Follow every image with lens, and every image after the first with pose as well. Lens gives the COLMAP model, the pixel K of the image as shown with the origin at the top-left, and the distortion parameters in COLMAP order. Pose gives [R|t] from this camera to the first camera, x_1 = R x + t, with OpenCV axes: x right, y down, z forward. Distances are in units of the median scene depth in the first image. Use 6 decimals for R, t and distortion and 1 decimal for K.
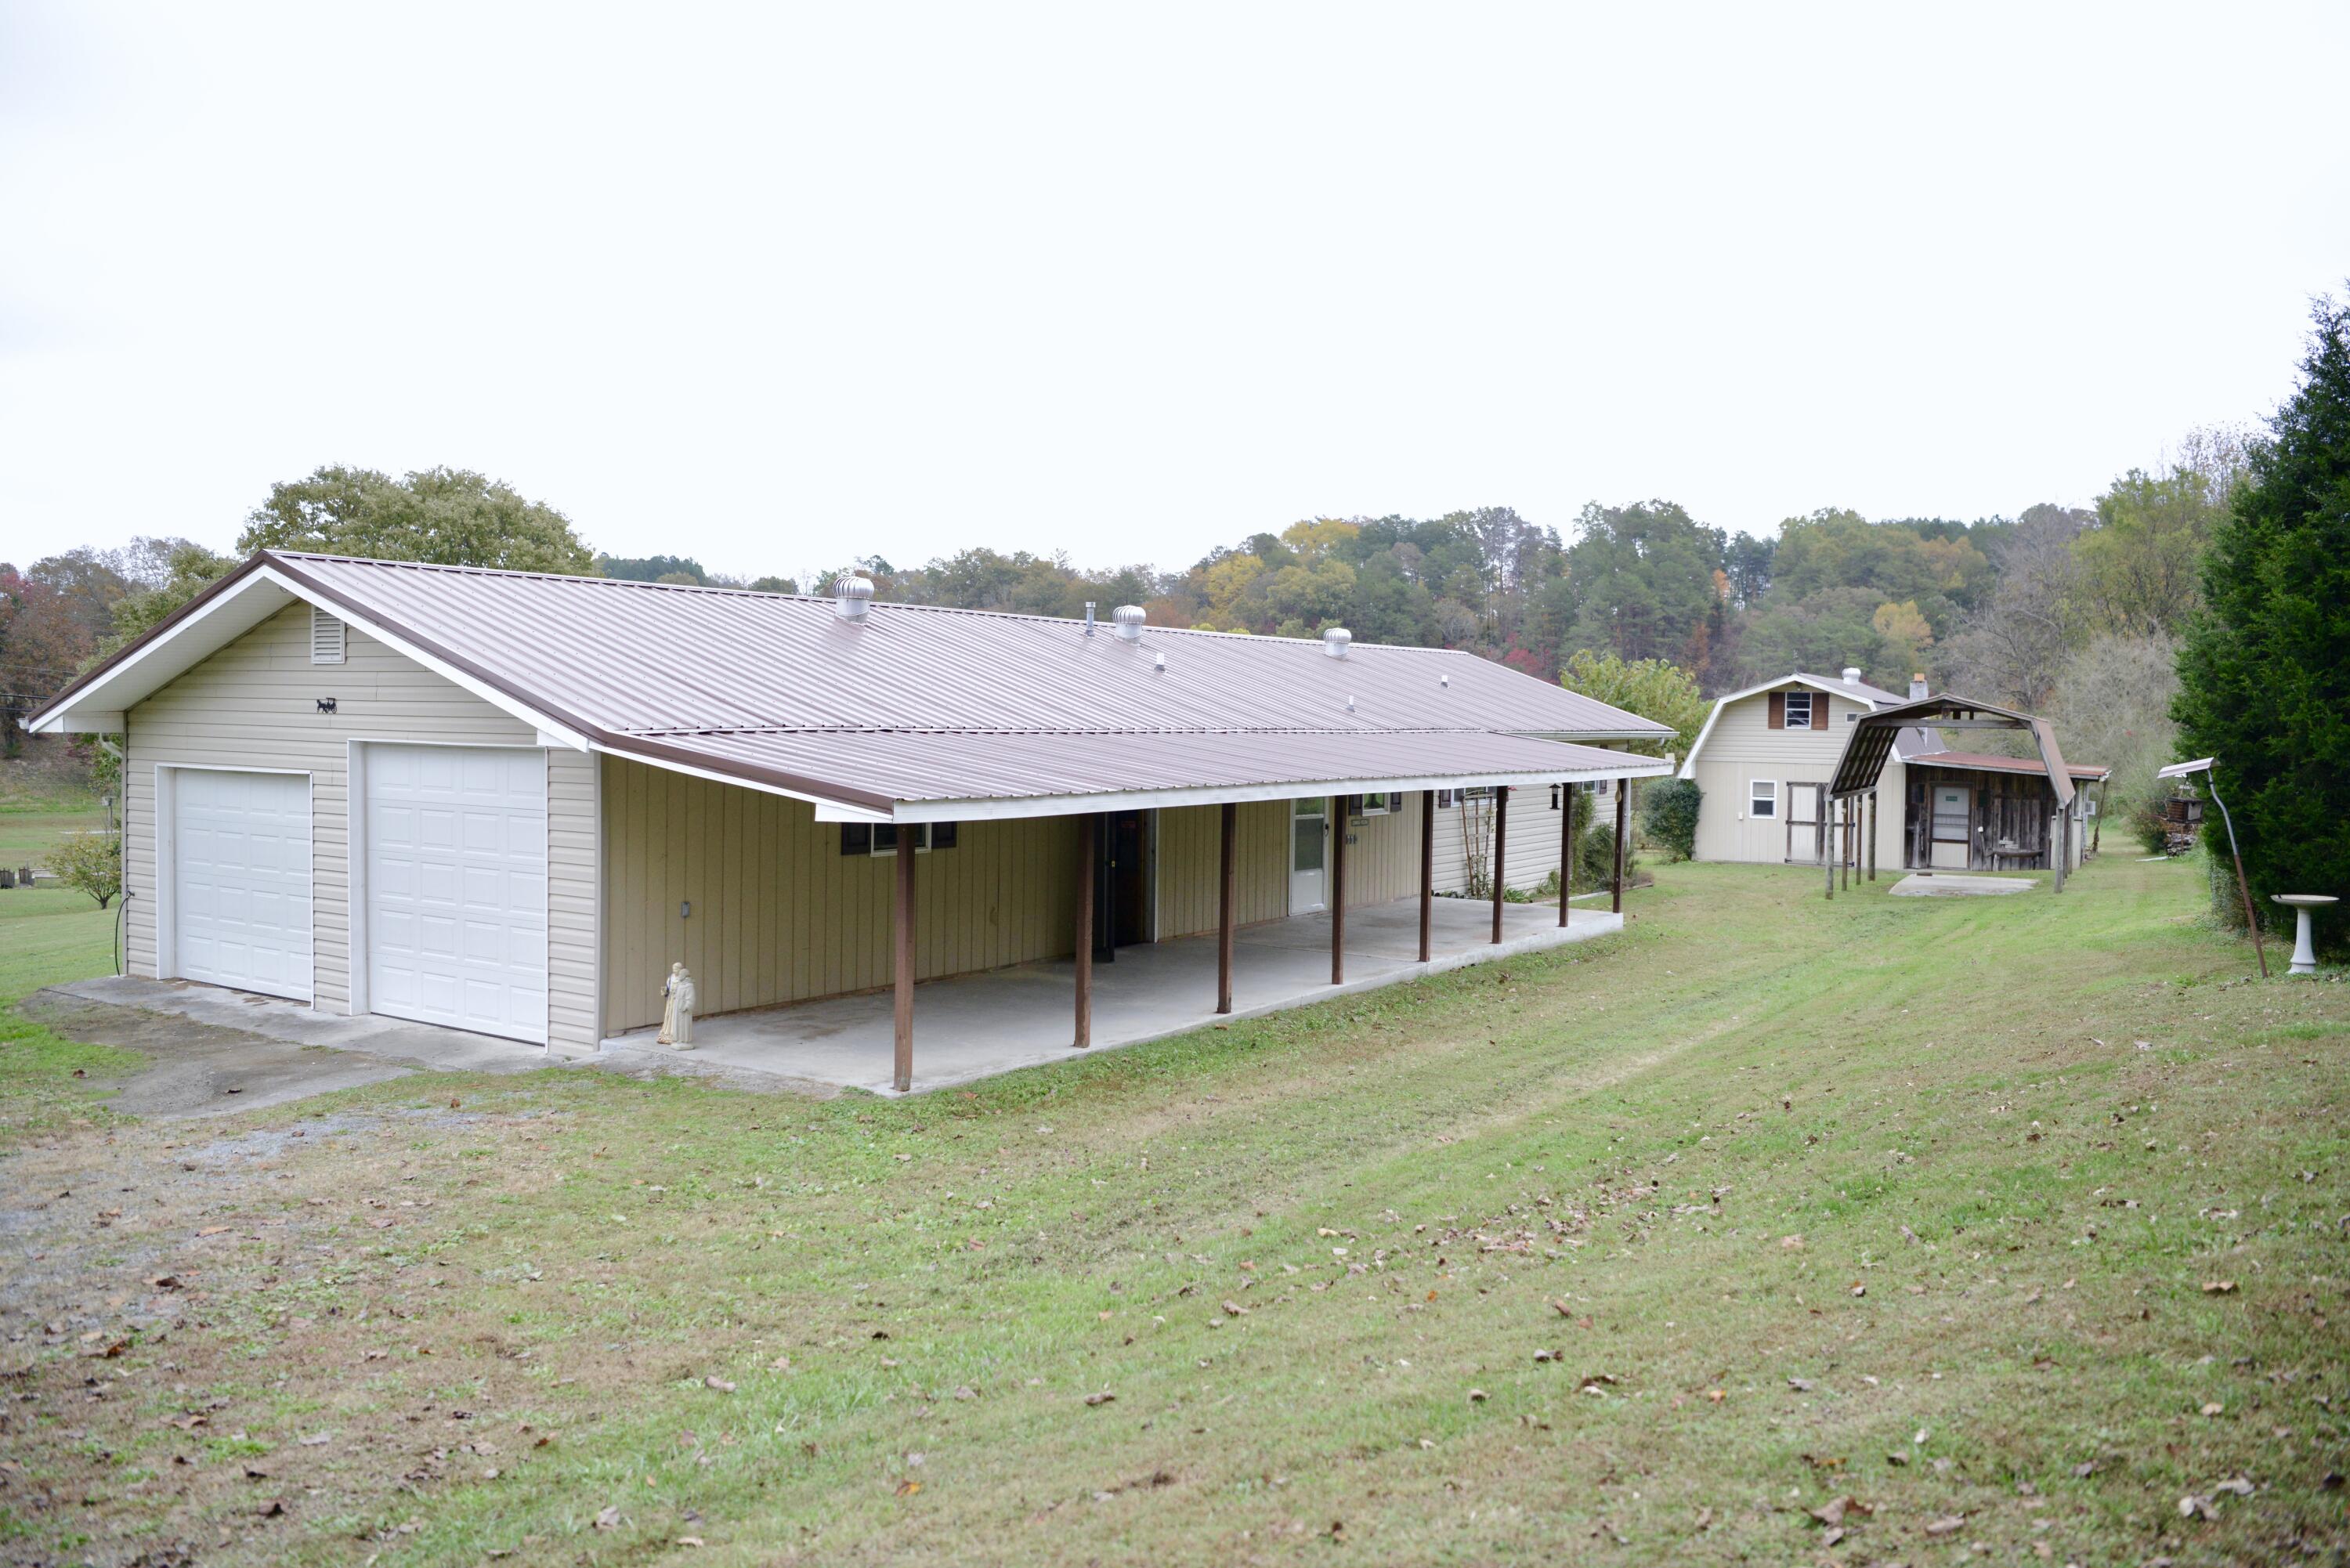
lens RADIAL K [[1786.1, 0, 1173.5], [0, 1786.1, 758.9], [0, 0, 1]] dist [-0.064160, 0.041902]
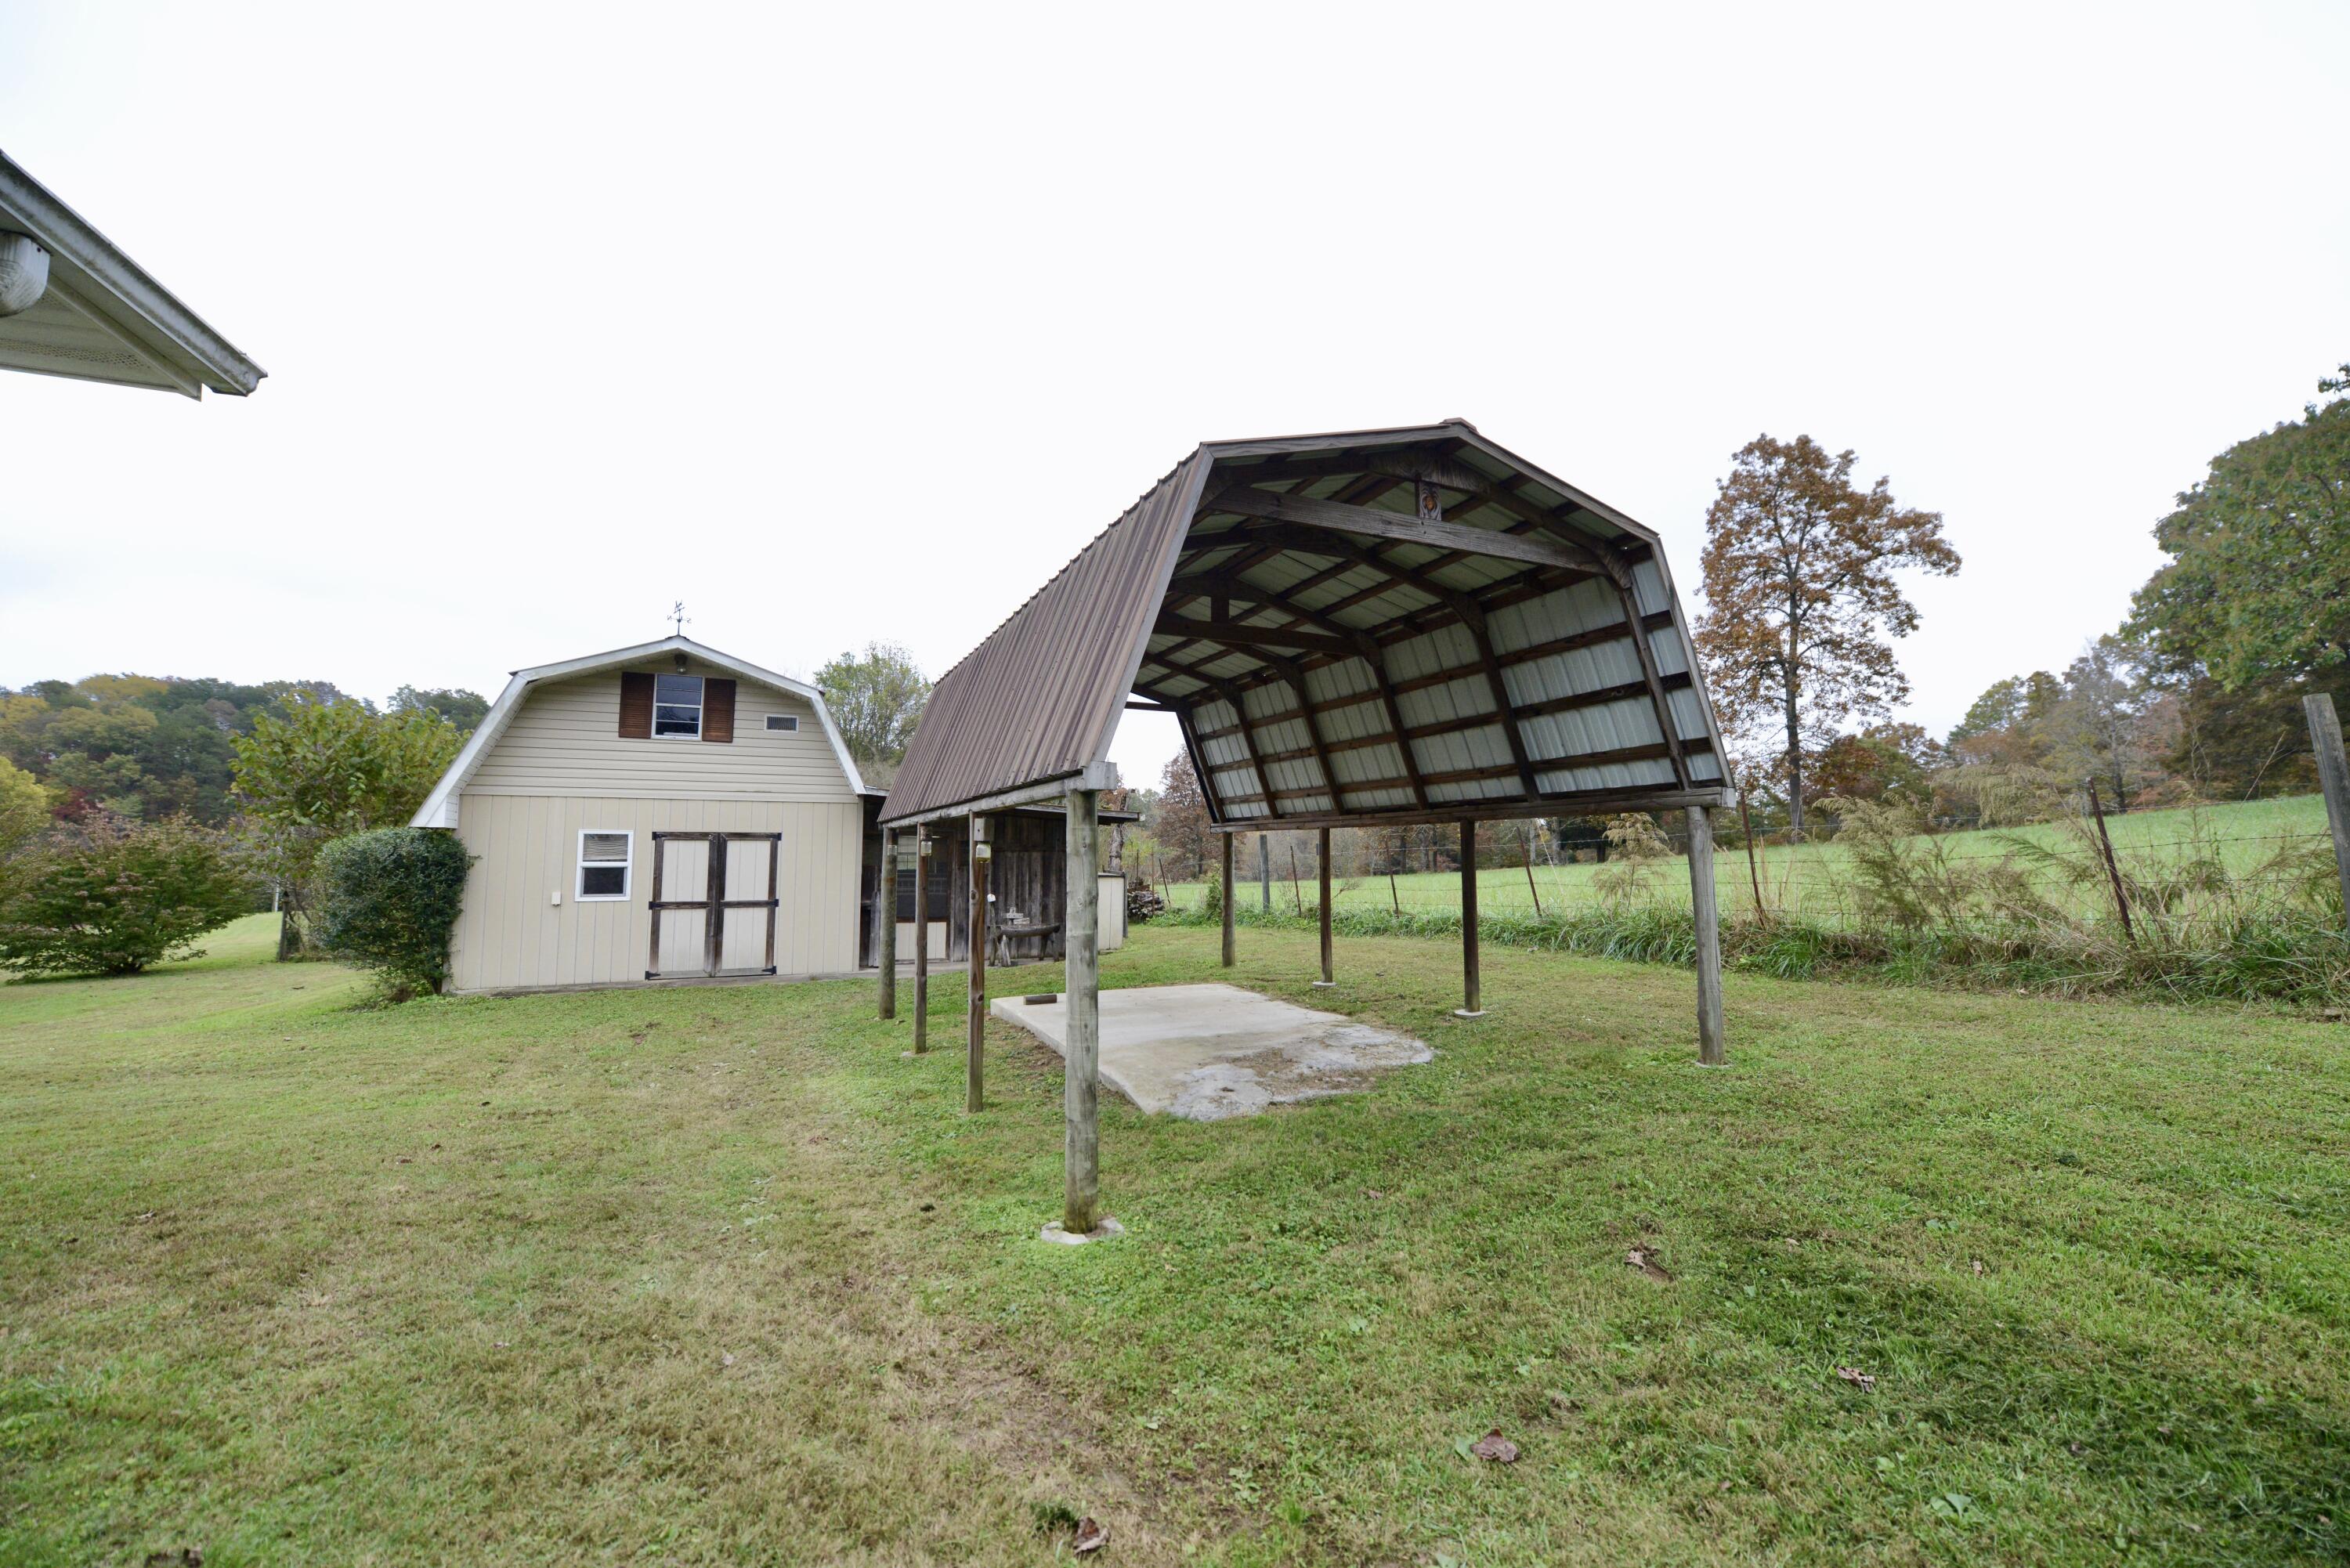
lens RADIAL K [[930.3, 0, 1170.4], [0, 930.3, 763.9], [0, 0, 1]] dist [-0.019084, -0.001111]
pose [[0.603948, 0.061076, 0.794680, 0.509033], [0.027663, 0.994853, -0.097484, 0.058854], [-0.796543, 0.080859, 0.599150, 1.669766]]
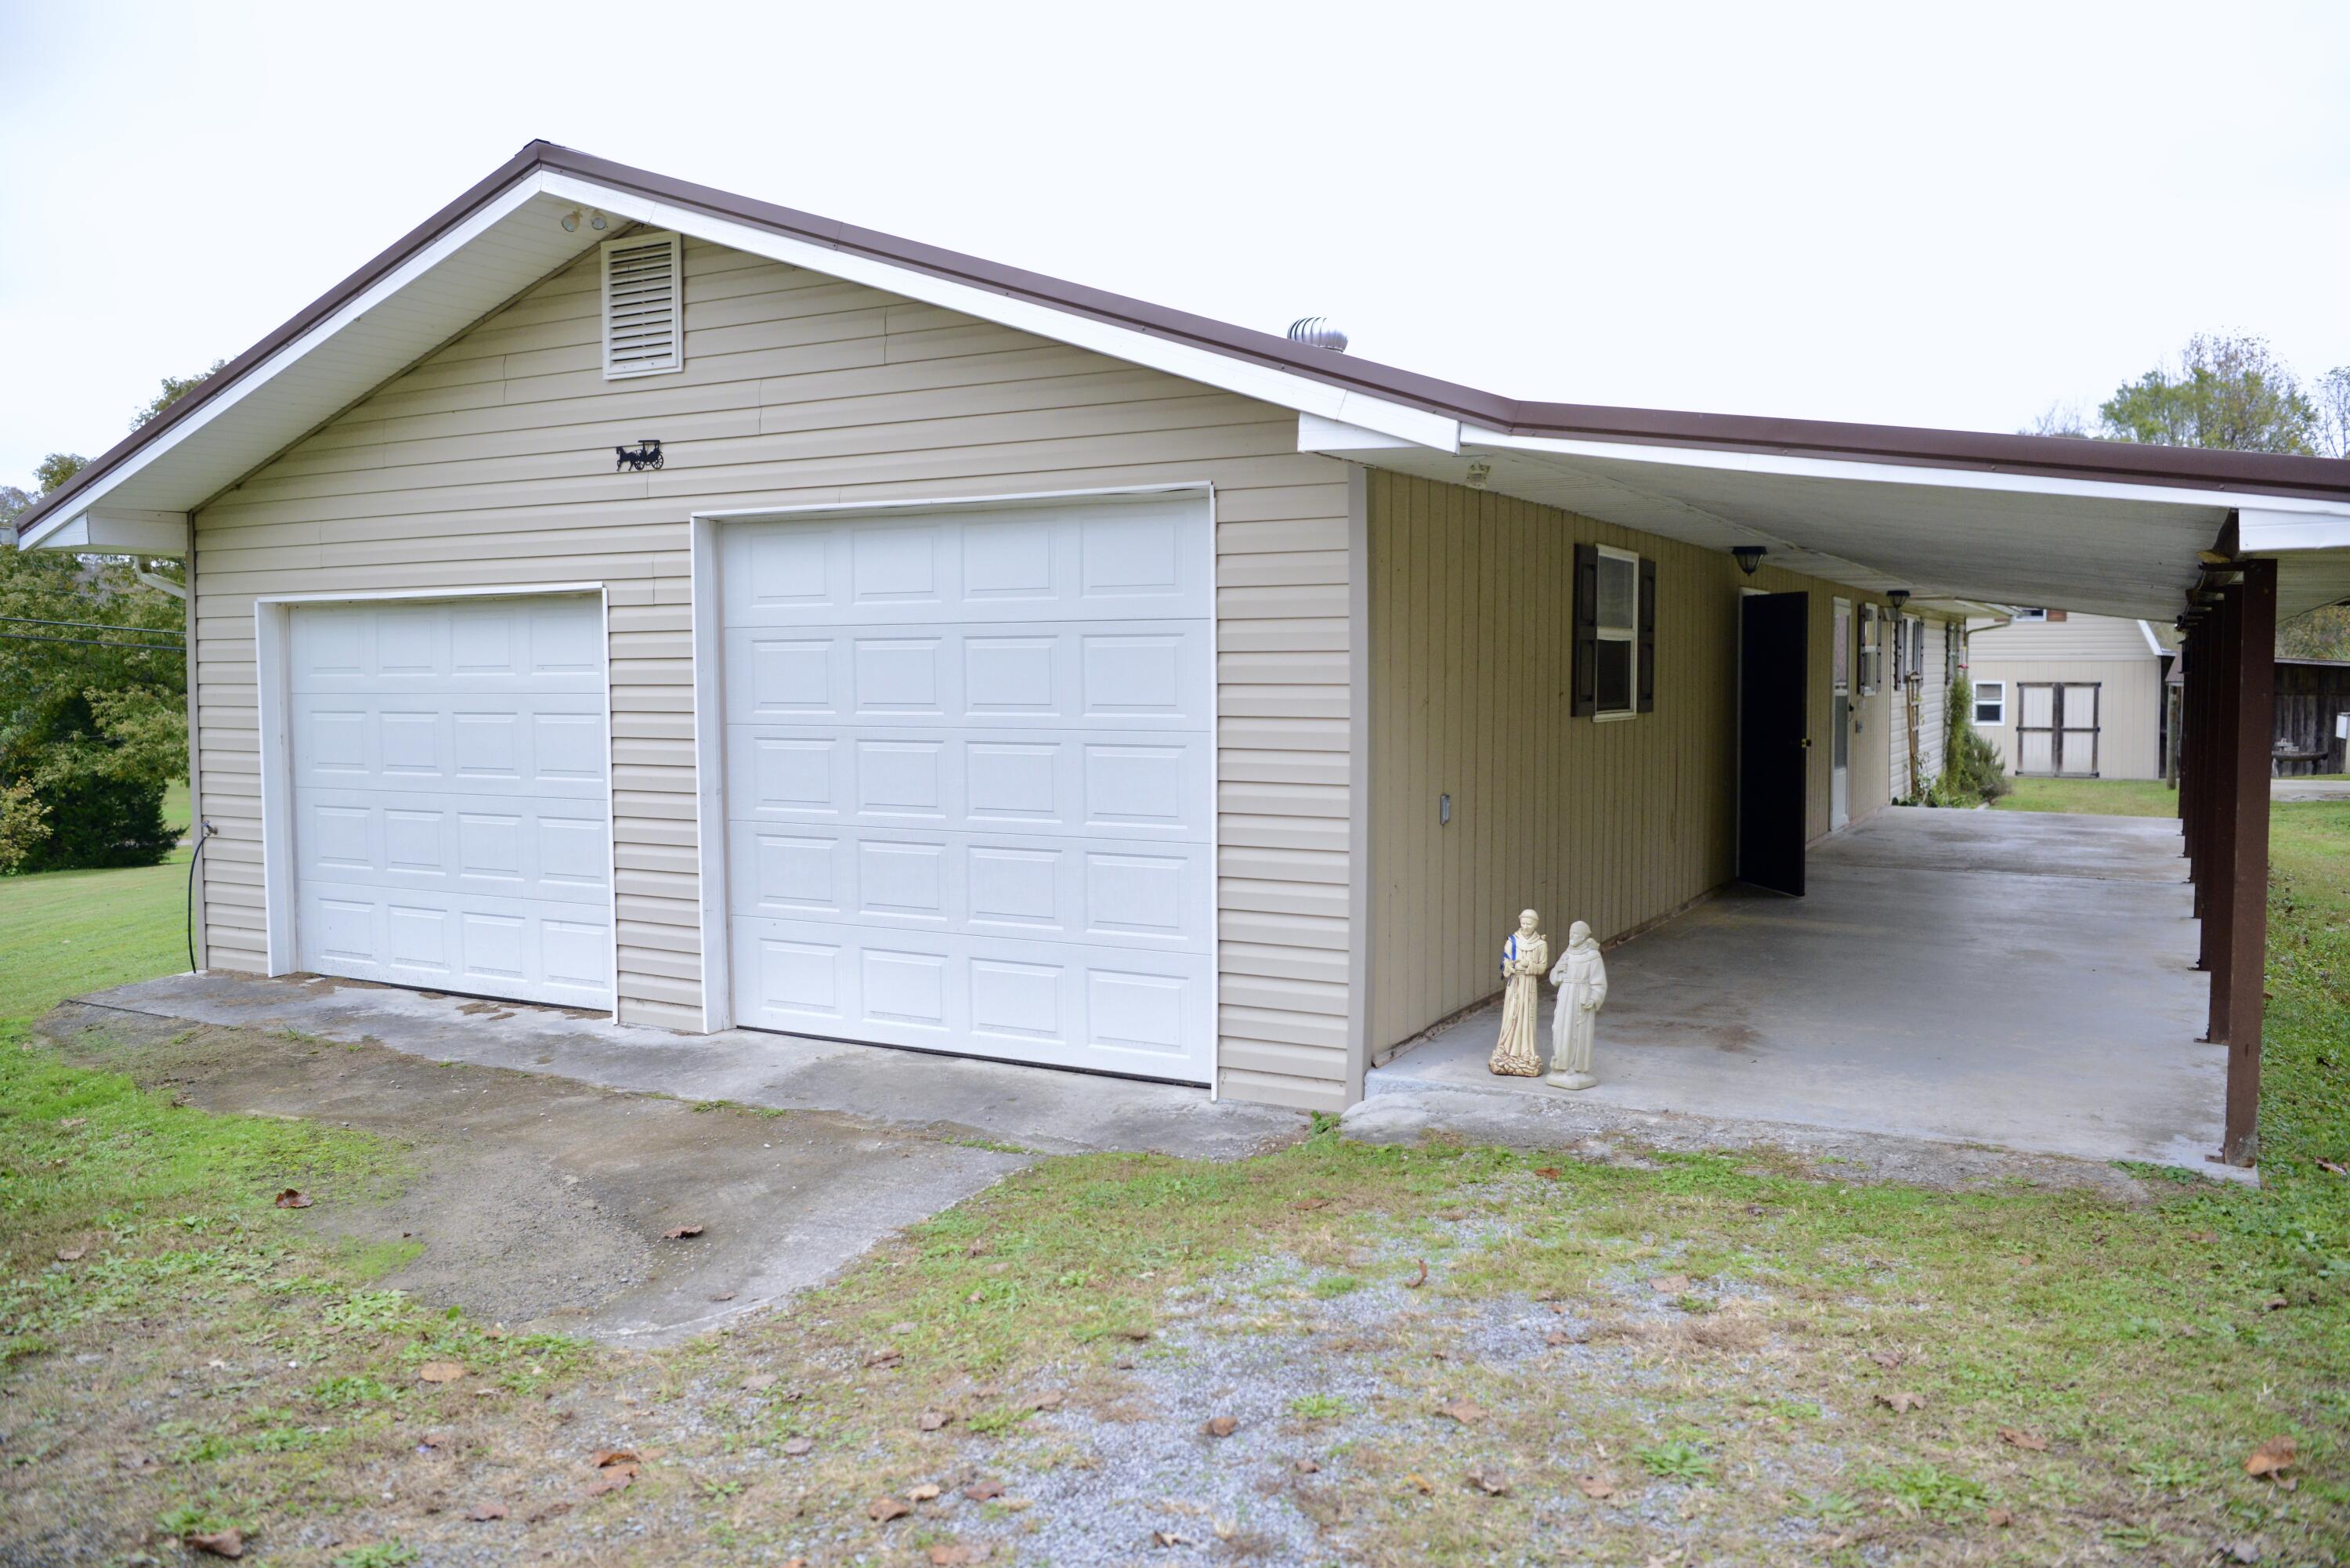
lens RADIAL K [[1786.1, 0, 1173.5], [0, 1786.1, 758.9], [0, 0, 1]] dist [-0.064160, 0.041902]
pose [[0.996950, -0.023199, 0.074520, -0.319727], [0.021261, 0.999418, 0.026685, 0.044603], [-0.075095, -0.025019, 0.996862, 0.399383]]
